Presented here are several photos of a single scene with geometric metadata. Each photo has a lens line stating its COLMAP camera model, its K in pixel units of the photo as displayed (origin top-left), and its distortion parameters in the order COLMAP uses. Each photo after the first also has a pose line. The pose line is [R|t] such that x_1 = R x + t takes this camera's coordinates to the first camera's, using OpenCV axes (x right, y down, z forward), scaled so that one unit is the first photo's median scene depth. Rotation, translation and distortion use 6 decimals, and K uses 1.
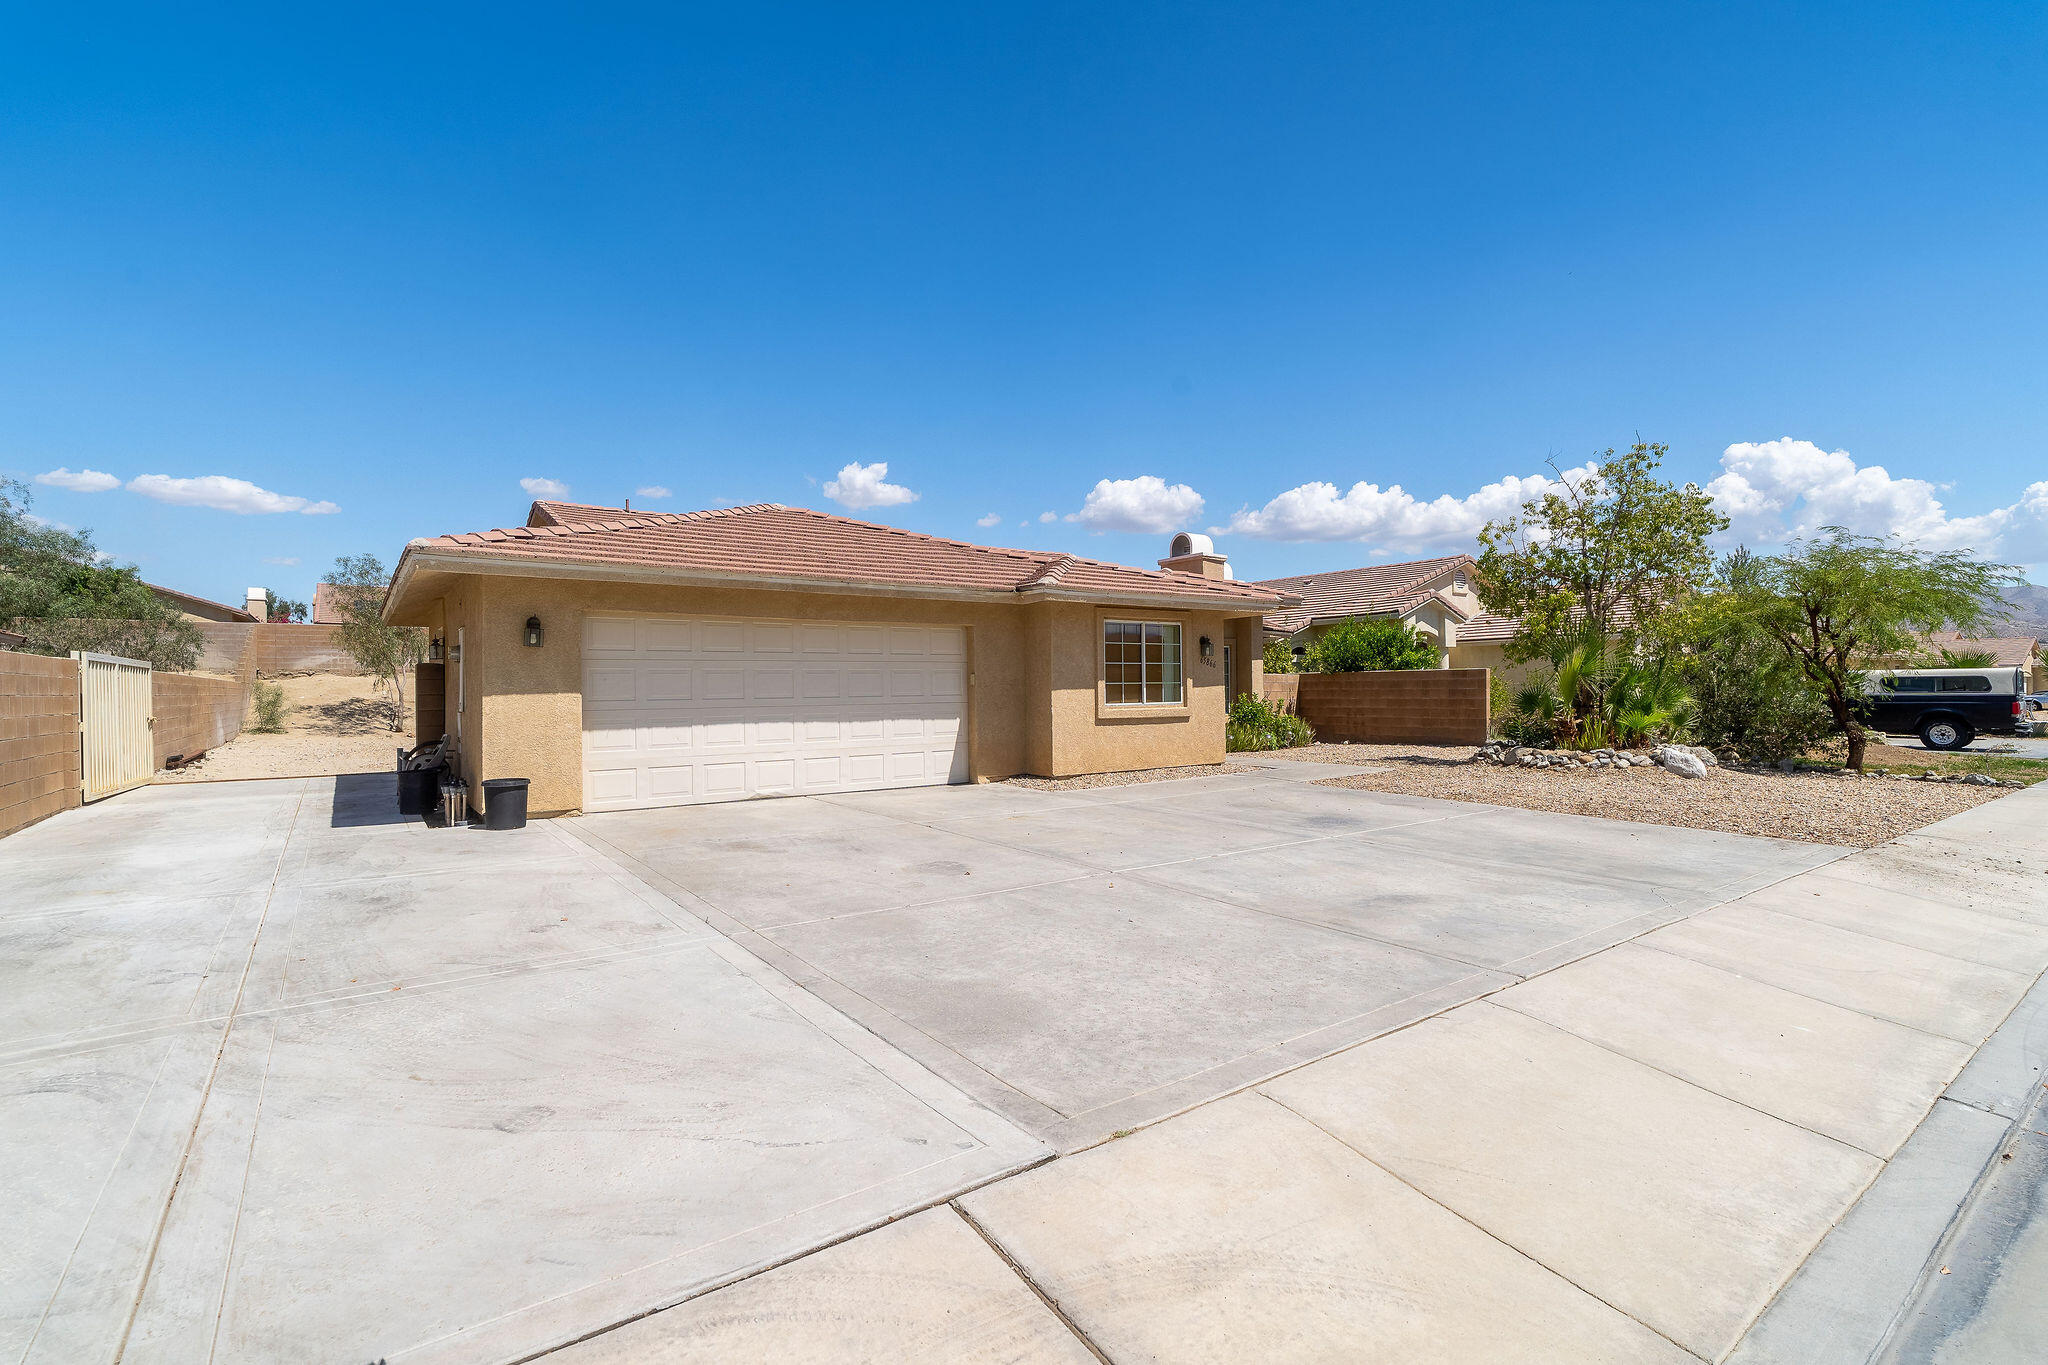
lens RADIAL K [[924.9, 0, 1026.0], [0, 924.9, 687.1], [0, 0, 1]] dist [-0.005941, 0.000289]
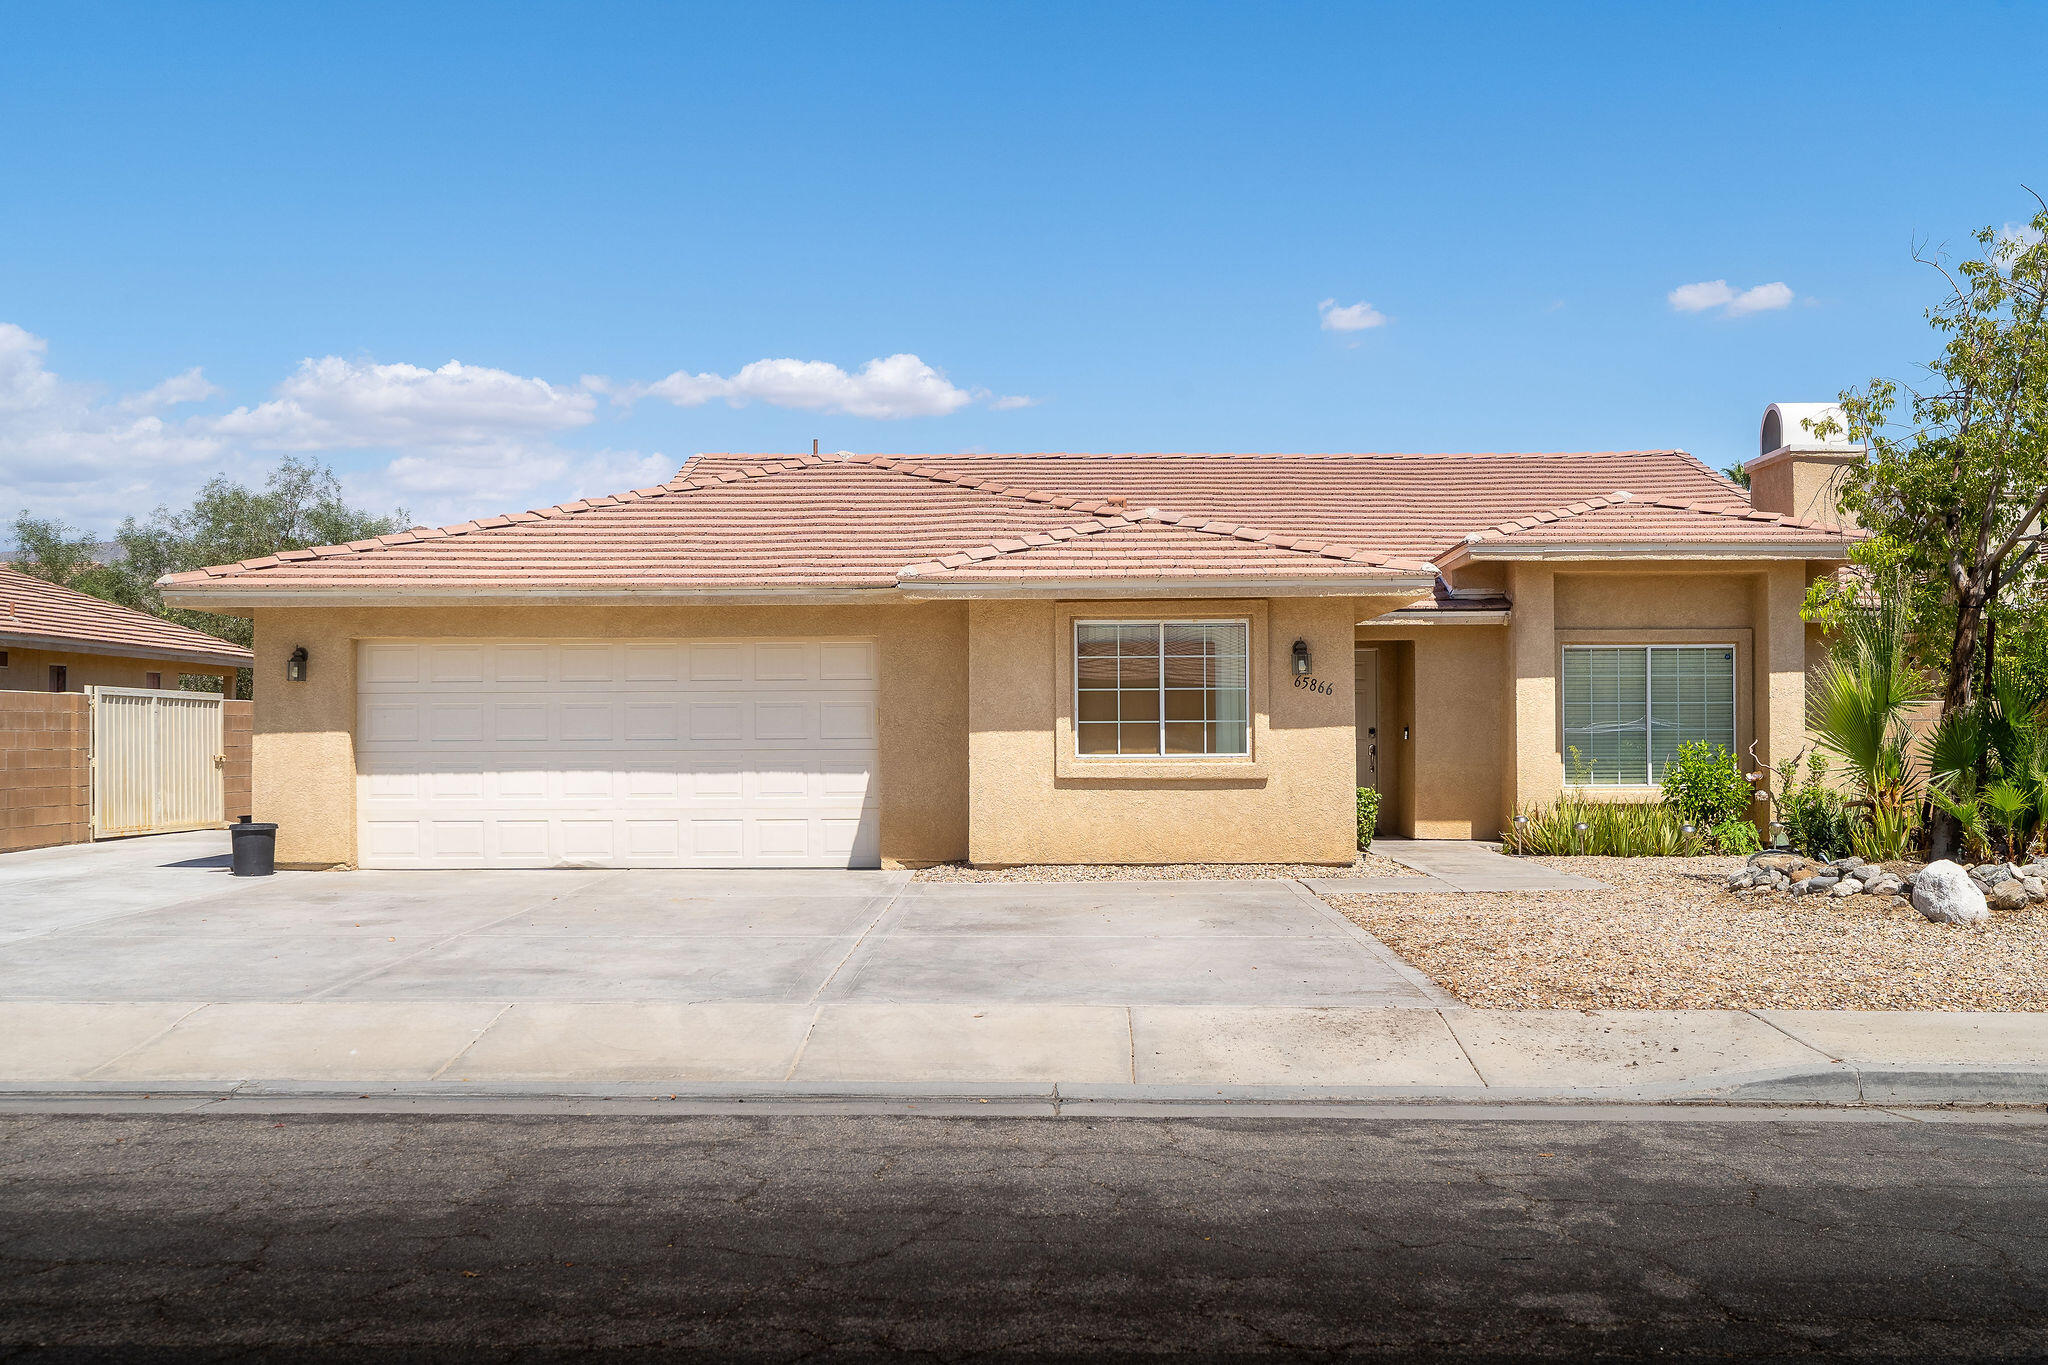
lens RADIAL K [[2053.9, 0, 1018.5], [0, 2053.9, 689.2], [0, 0, 1]] dist [0.002923, -0.006358]
pose [[0.801703, -0.005545, -0.597697, 0.926141], [-0.003652, 0.999893, -0.014175, -0.006692], [0.597711, 0.013547, 0.801597, -0.149458]]
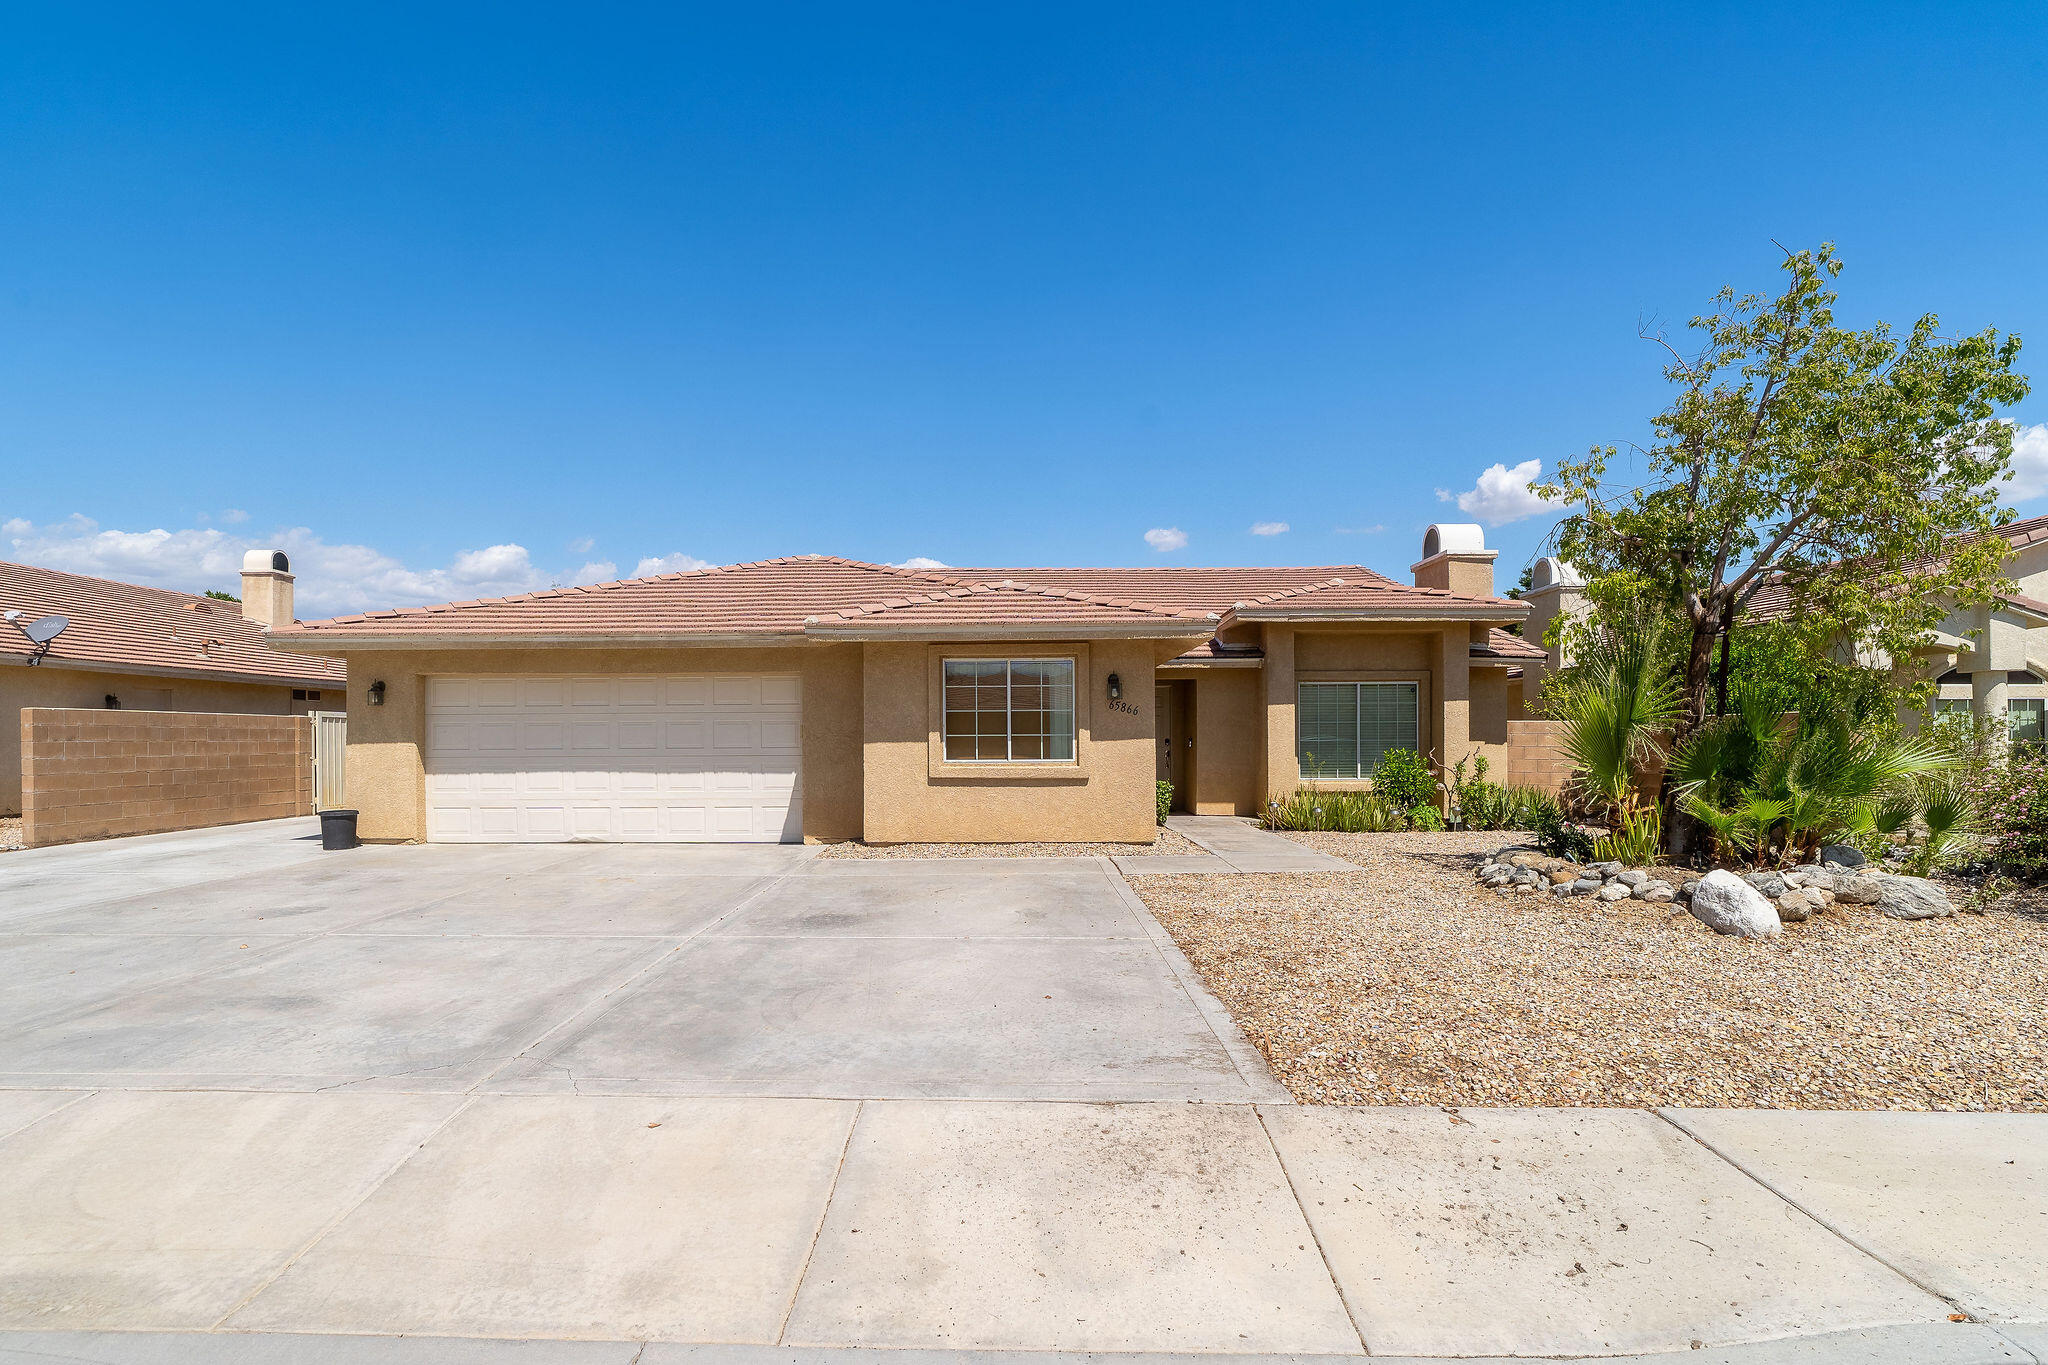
lens RADIAL K [[1001.8, 0, 979.9], [0, 1001.8, 734.8], [0, 0, 1]] dist [-0.004886, -0.000294]
pose [[0.794122, 0.004614, -0.607741, 0.687517], [-0.003460, 0.999989, 0.003071, -0.007962], [0.607749, -0.000336, 0.794129, 0.314729]]
